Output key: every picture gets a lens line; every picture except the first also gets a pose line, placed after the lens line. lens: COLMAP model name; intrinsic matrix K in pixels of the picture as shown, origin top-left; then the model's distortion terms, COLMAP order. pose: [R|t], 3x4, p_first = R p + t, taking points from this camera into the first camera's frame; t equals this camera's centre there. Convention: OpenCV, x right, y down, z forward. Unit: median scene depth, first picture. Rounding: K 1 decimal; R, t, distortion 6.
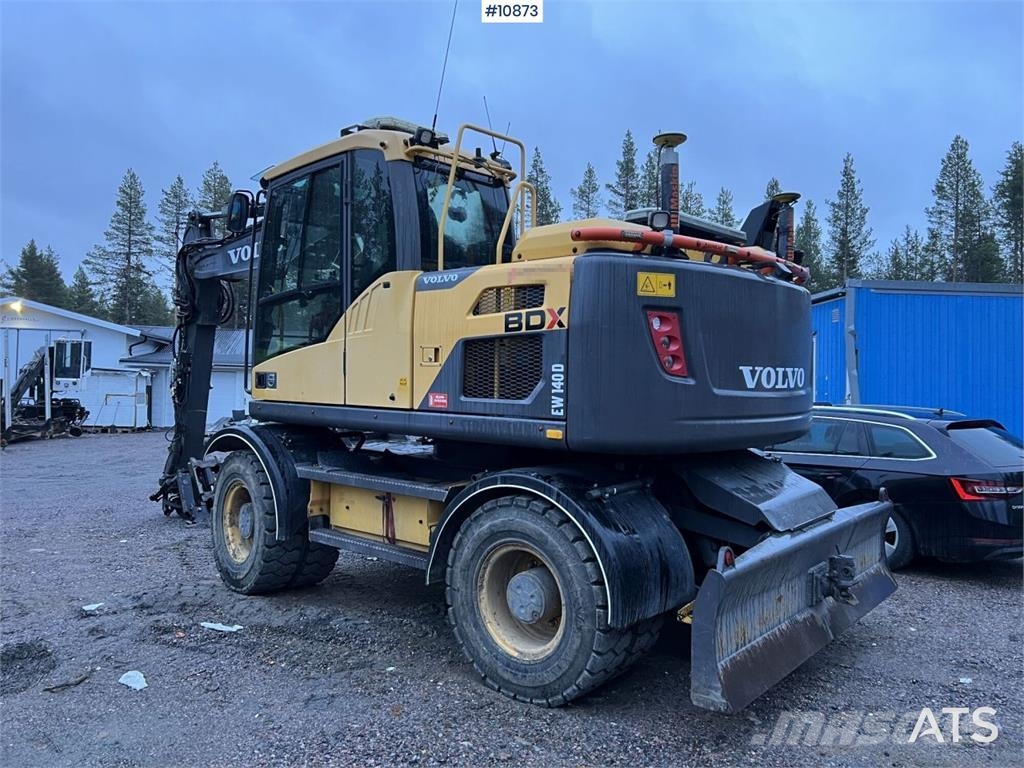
lens RADIAL K [[766.0, 0, 509.2], [0, 766.0, 384.4], [0, 0, 1]] dist [0.063759, -0.072879]
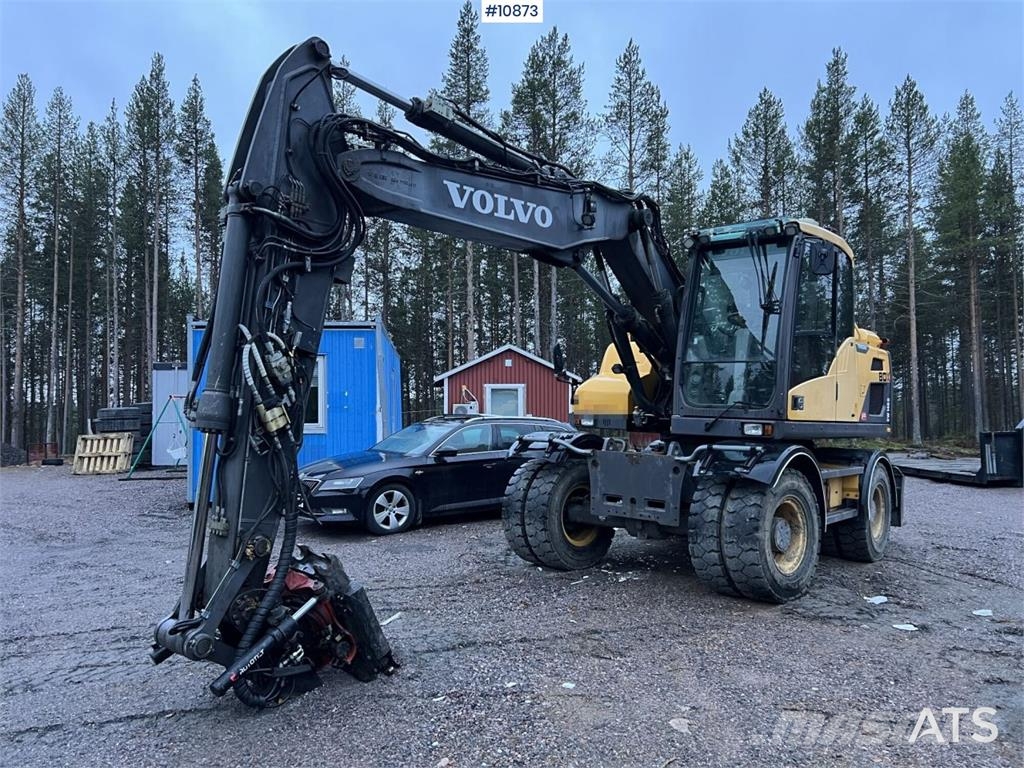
lens RADIAL K [[766.0, 0, 510.9], [0, 766.0, 386.5], [0, 0, 1]] dist [0.063759, -0.072879]
pose [[-0.025184, 0.018000, 0.999521, -1.910509], [-0.012905, 0.999749, -0.018329, -0.004312], [-0.999600, -0.013361, -0.024945, 1.913048]]
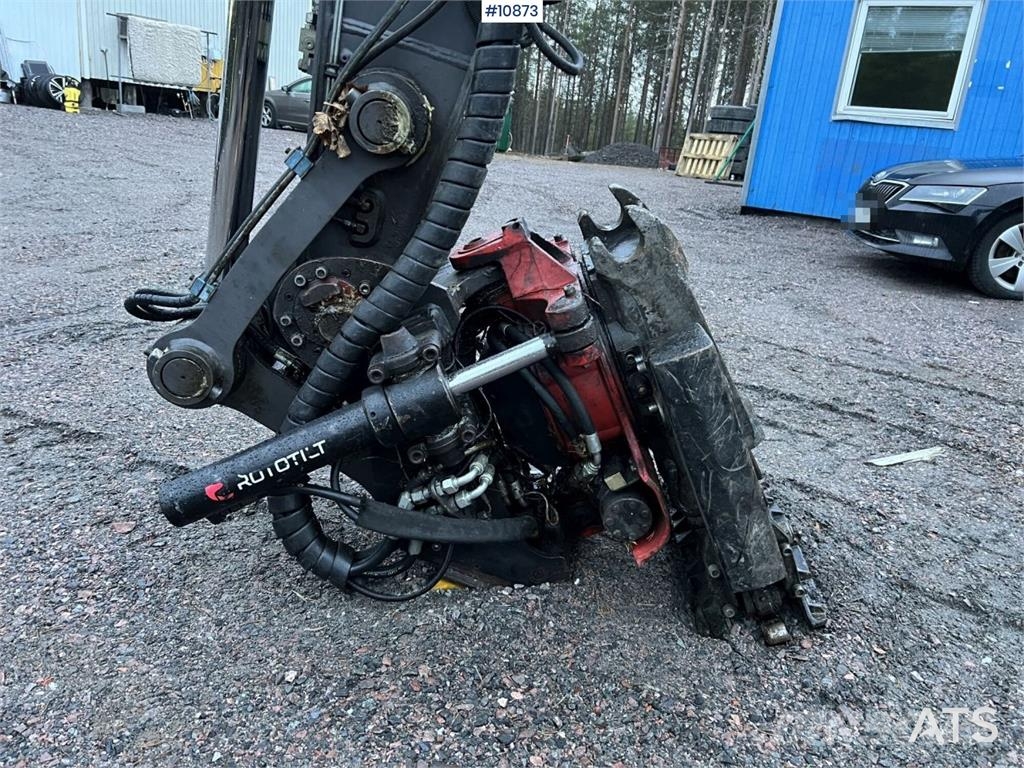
lens RADIAL K [[766.0, 0, 514.7], [0, 766.0, 382.2], [0, 0, 1]] dist [0.063759, -0.072879]
pose [[0.685704, -0.181637, 0.704853, -1.133596], [-0.104987, 0.933557, 0.342708, 0.166550], [-0.720269, -0.308997, 0.621074, 1.955379]]
